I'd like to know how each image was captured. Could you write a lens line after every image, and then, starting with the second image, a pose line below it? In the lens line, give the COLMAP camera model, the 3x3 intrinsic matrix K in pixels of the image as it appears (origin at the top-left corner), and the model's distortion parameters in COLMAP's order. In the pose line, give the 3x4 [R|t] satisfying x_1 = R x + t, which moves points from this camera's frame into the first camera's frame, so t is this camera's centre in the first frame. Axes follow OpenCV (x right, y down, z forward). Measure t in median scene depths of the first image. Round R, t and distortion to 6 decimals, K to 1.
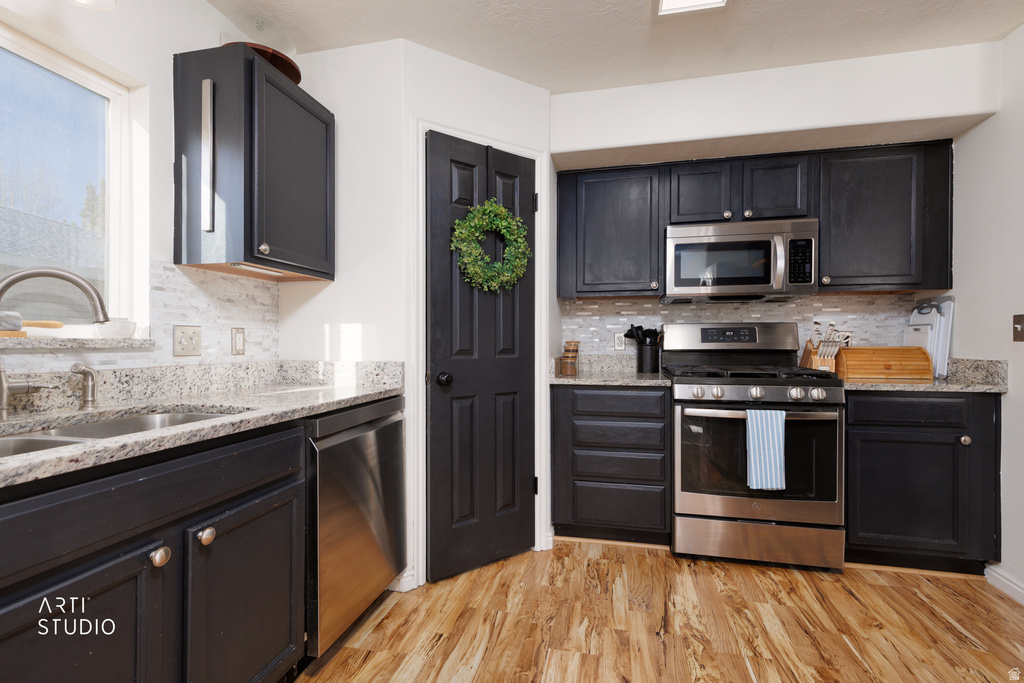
lens RADIAL K [[461.2, 0, 512.0], [0, 461.2, 341.5], [0, 0, 1]] dist [0.000627, -0.000023]
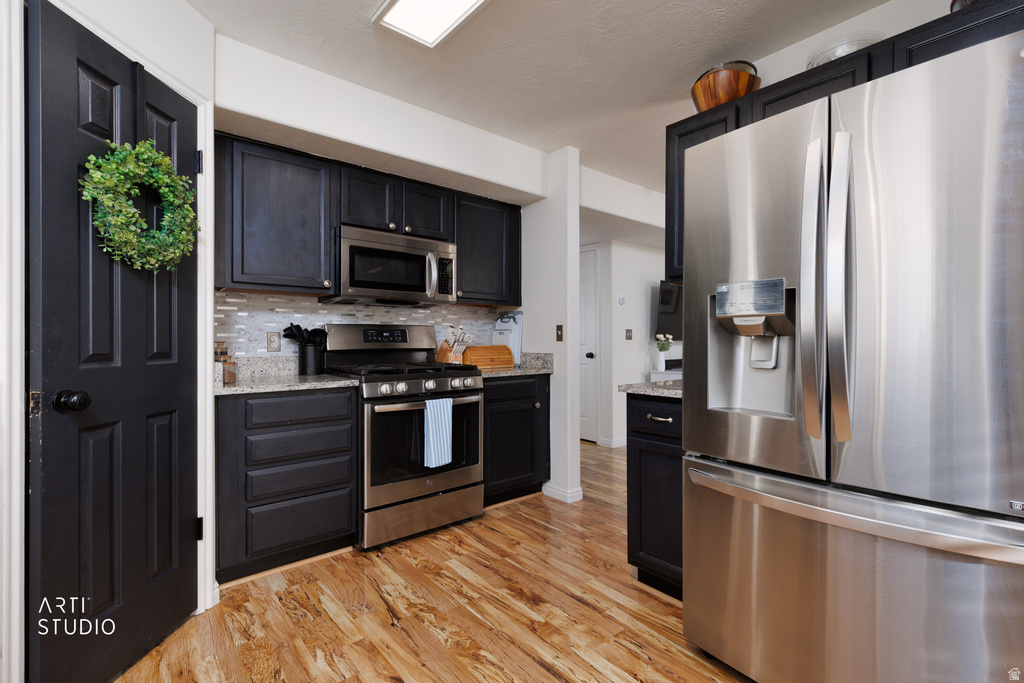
lens RADIAL K [[462.9, 0, 512.5], [0, 462.9, 339.2], [0, 0, 1]] dist [0.001387, 0.000140]
pose [[0.602459, 0.003392, 0.798143, -0.277107], [0.001740, 0.999983, -0.005564, 0.001102], [-0.798148, 0.004741, 0.602443, 0.125975]]
